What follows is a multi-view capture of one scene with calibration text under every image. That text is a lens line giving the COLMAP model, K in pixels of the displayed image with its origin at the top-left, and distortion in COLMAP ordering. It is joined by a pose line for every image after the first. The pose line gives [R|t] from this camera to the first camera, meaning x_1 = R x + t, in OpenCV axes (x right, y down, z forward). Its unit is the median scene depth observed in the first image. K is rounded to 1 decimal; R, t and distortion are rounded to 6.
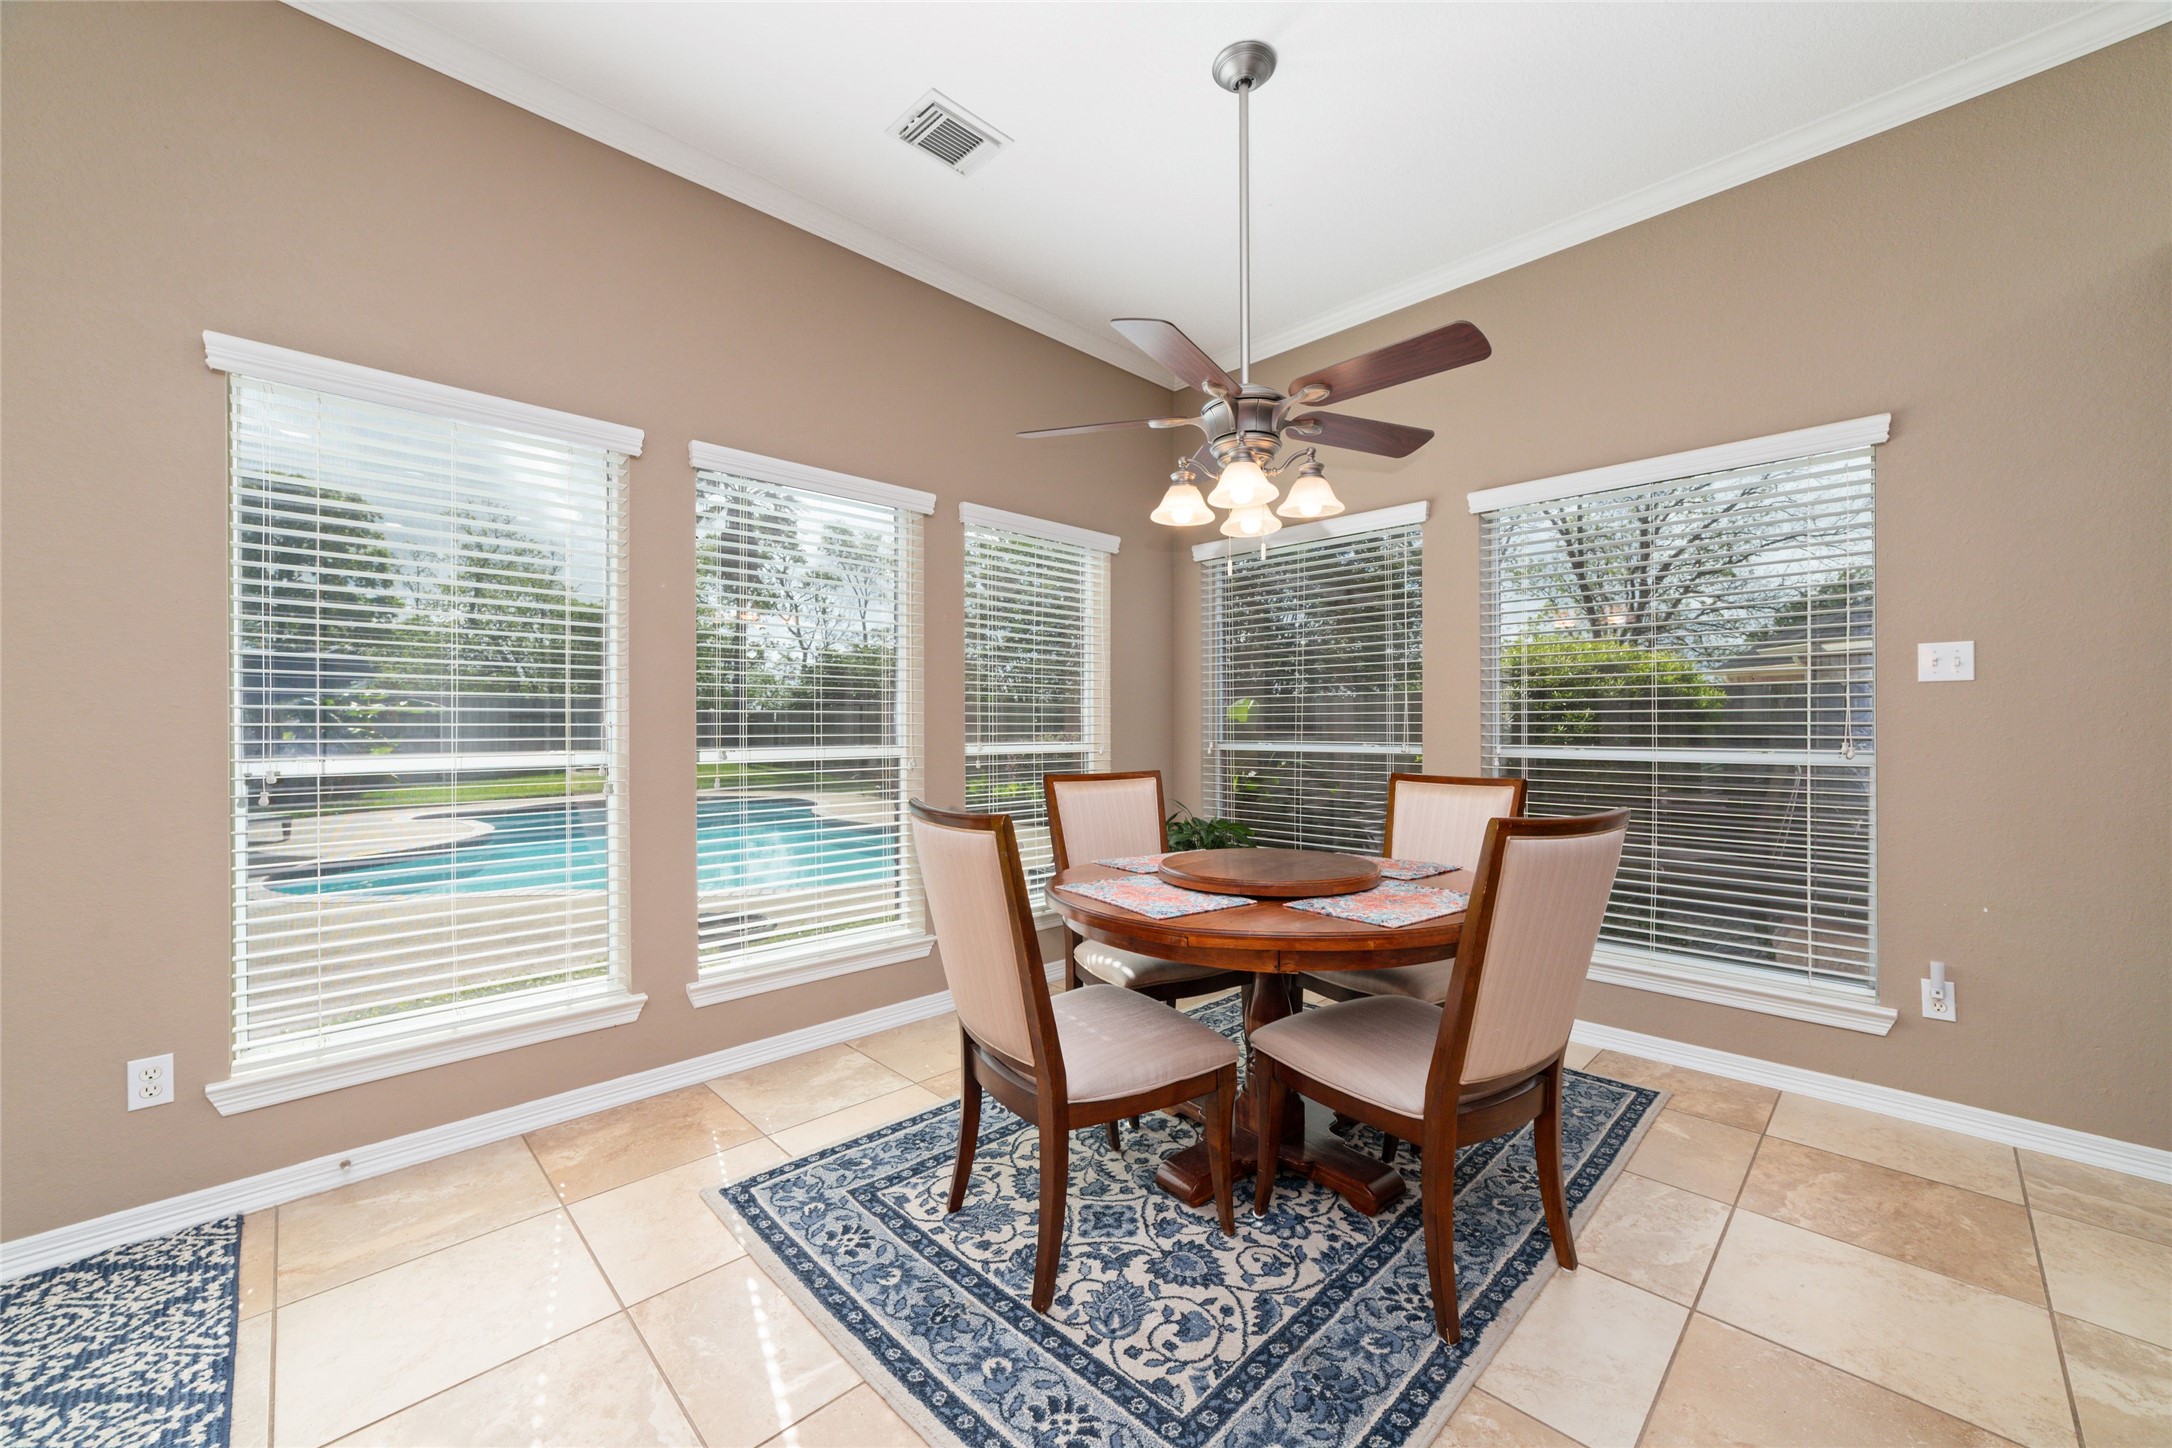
lens RADIAL K [[830.4, 0, 1093.9], [0, 830.4, 722.5], [0, 0, 1]] dist [-0.020471, 0.006176]
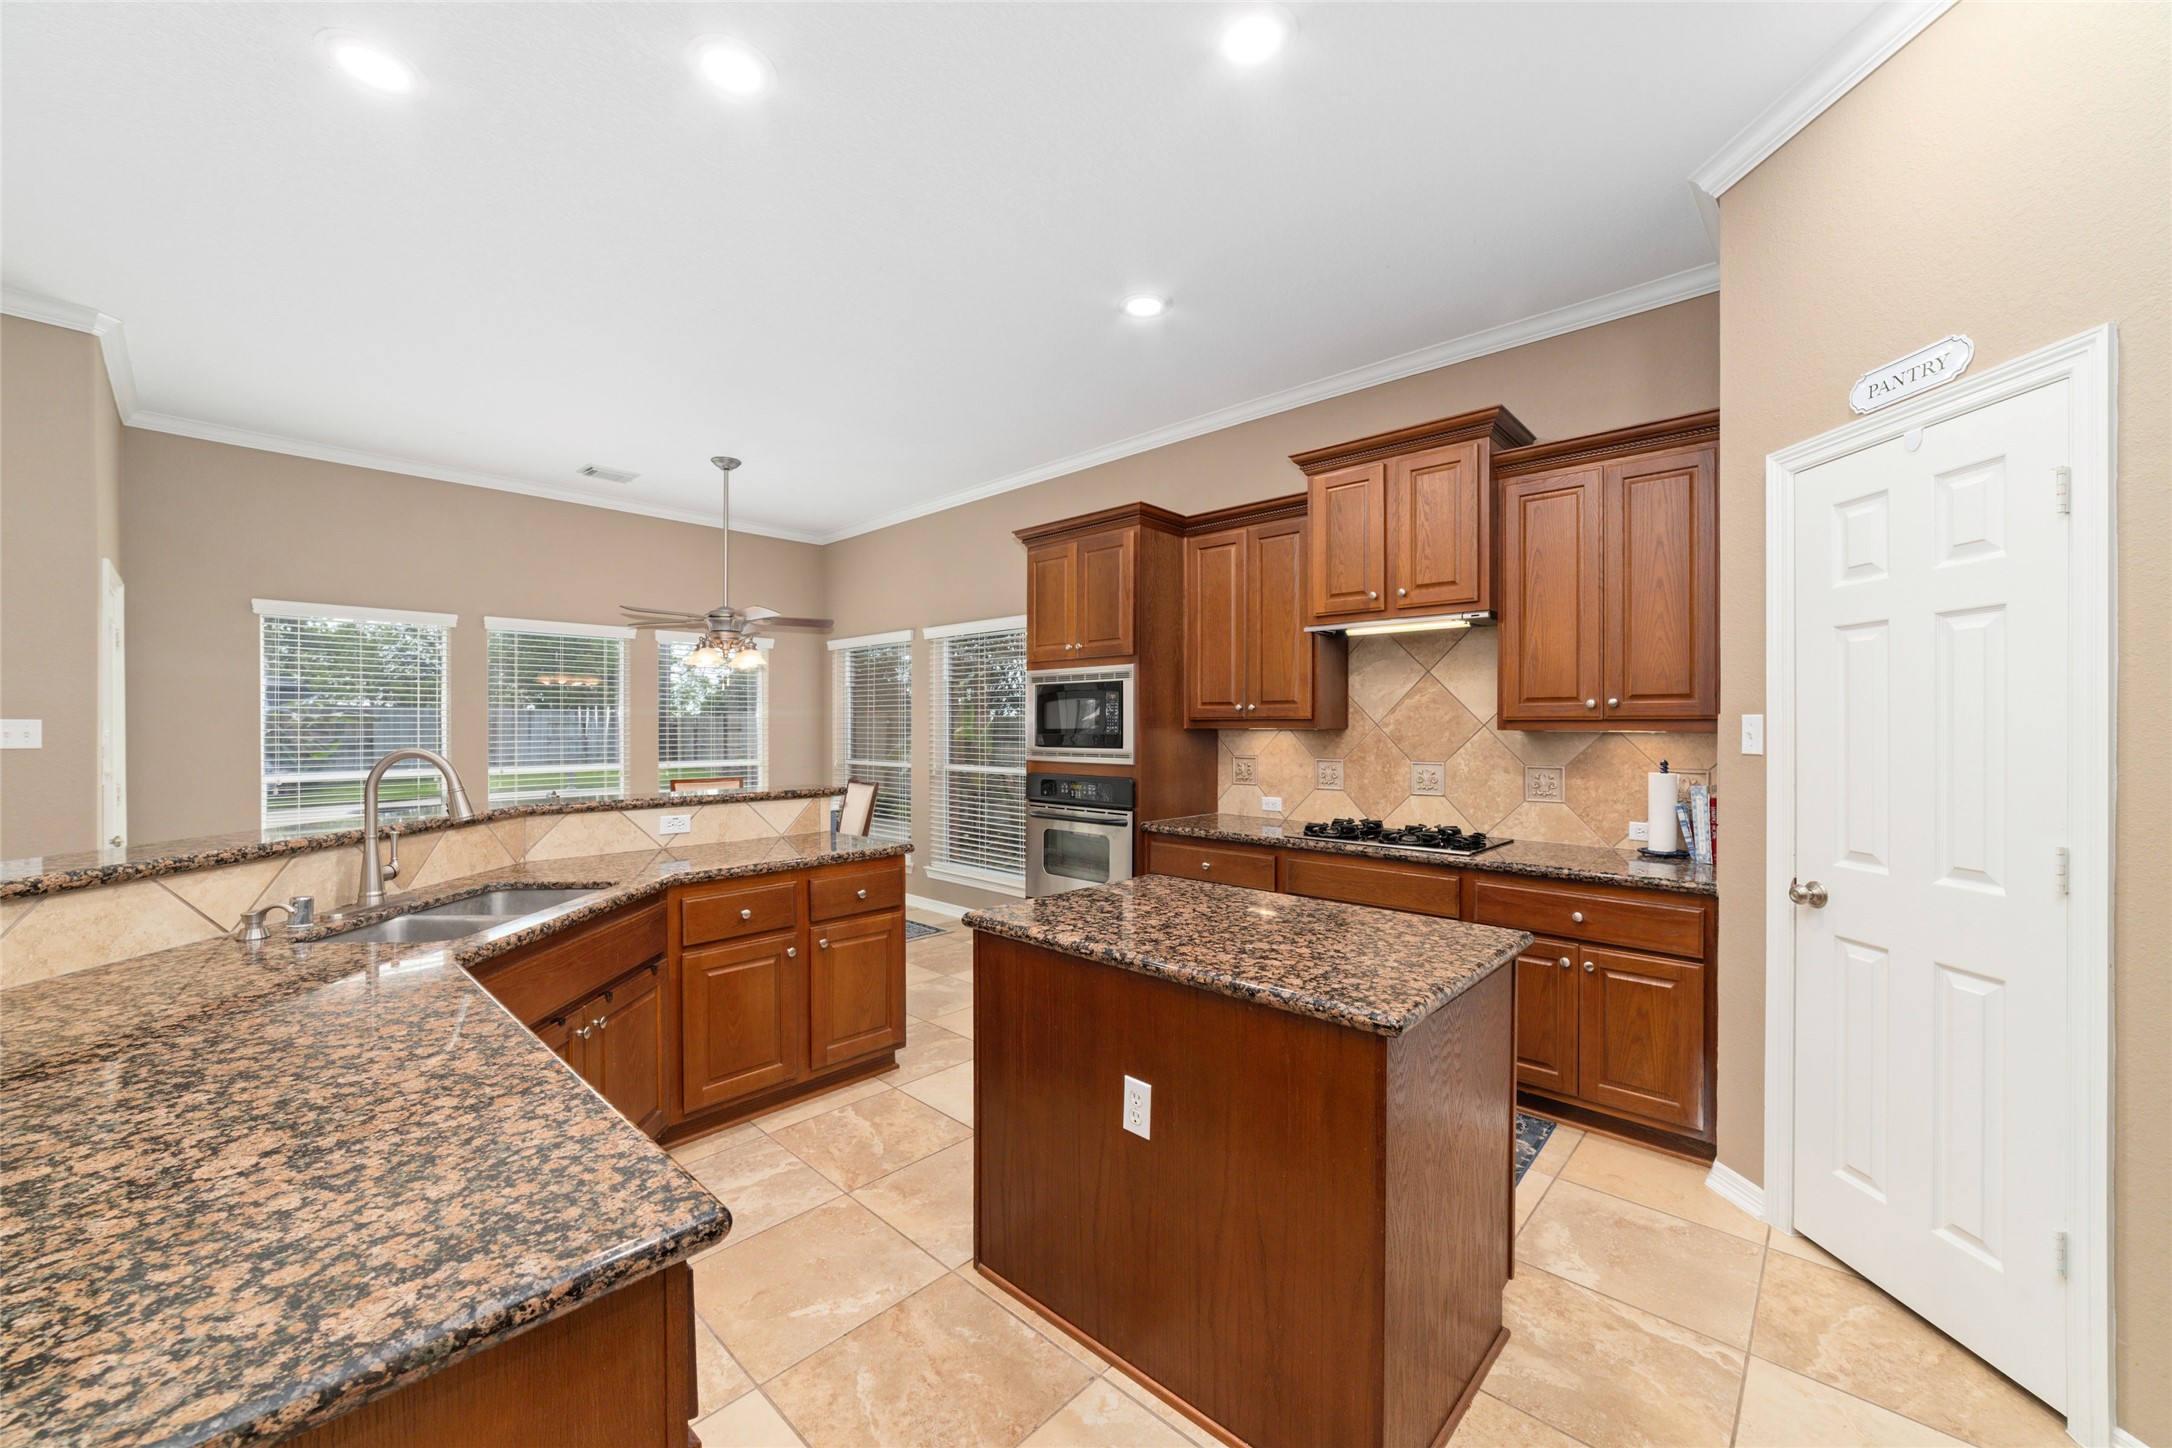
lens RADIAL K [[830.4, 0, 1093.9], [0, 830.4, 722.5], [0, 0, 1]] dist [-0.020471, 0.006176]
pose [[0.999149, -0.000629, 0.041241, 1.086496], [0.000843, 0.999986, -0.005157, -0.080074], [-0.041238, 0.005187, 0.999136, -1.259891]]
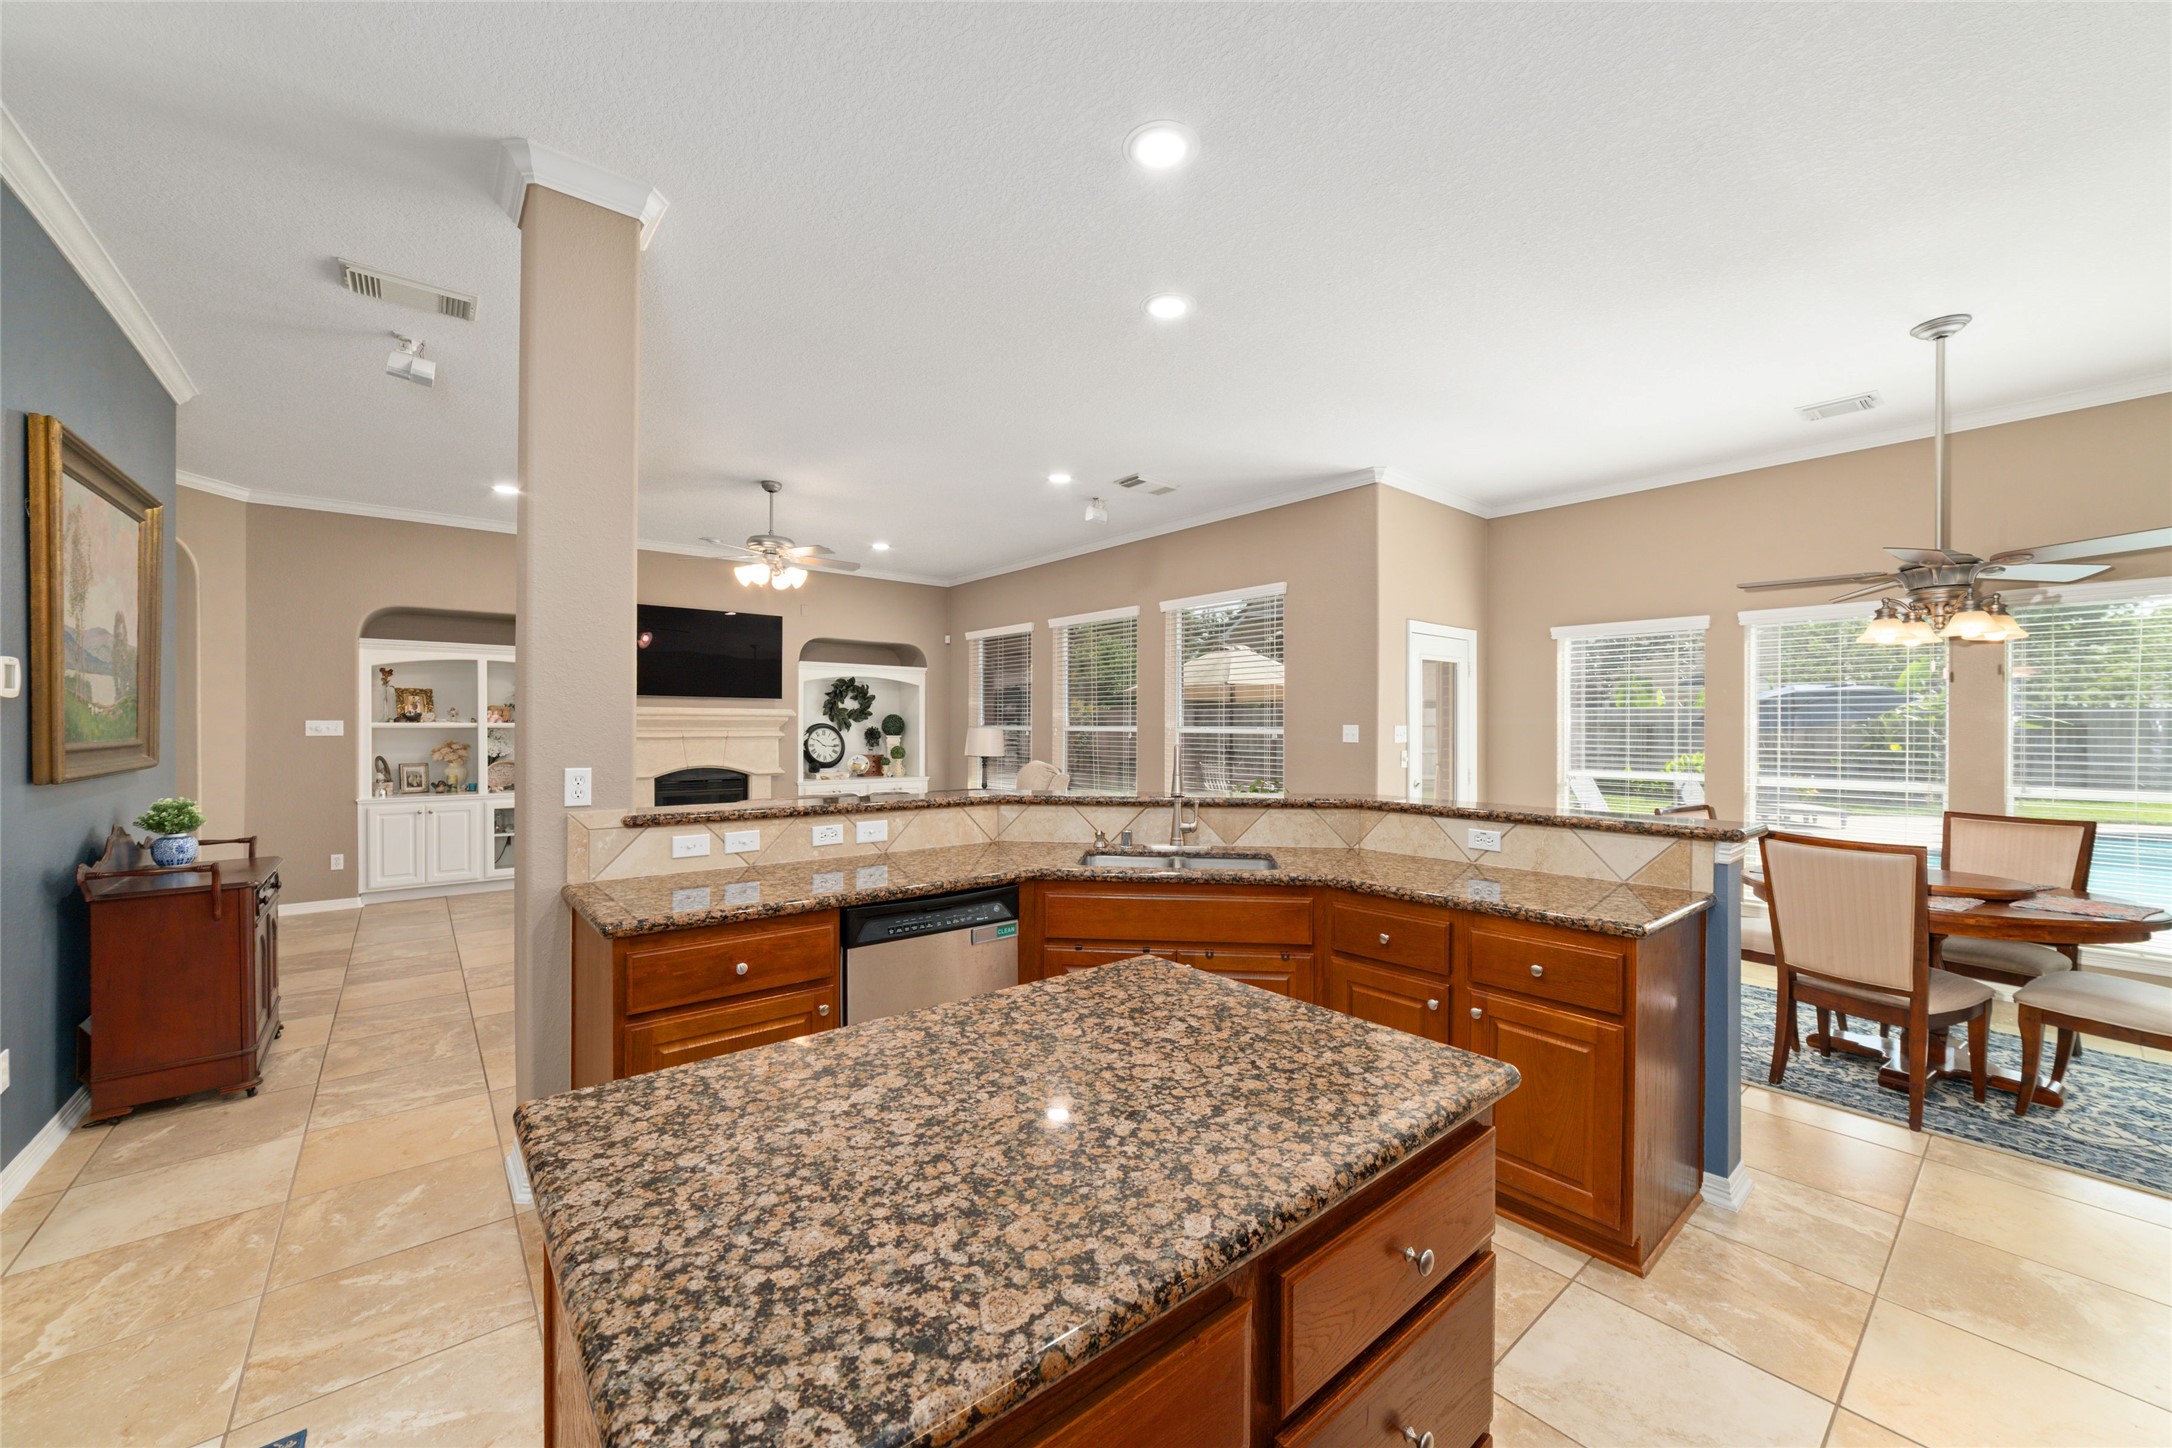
lens RADIAL K [[830.4, 0, 1093.9], [0, 830.4, 722.5], [0, 0, 1]] dist [-0.020471, 0.006176]
pose [[-0.086562, -0.005987, -0.996228, 1.739596], [-0.004664, 0.999973, -0.005605, -0.086114], [0.996236, 0.004161, -0.086587, -0.348514]]
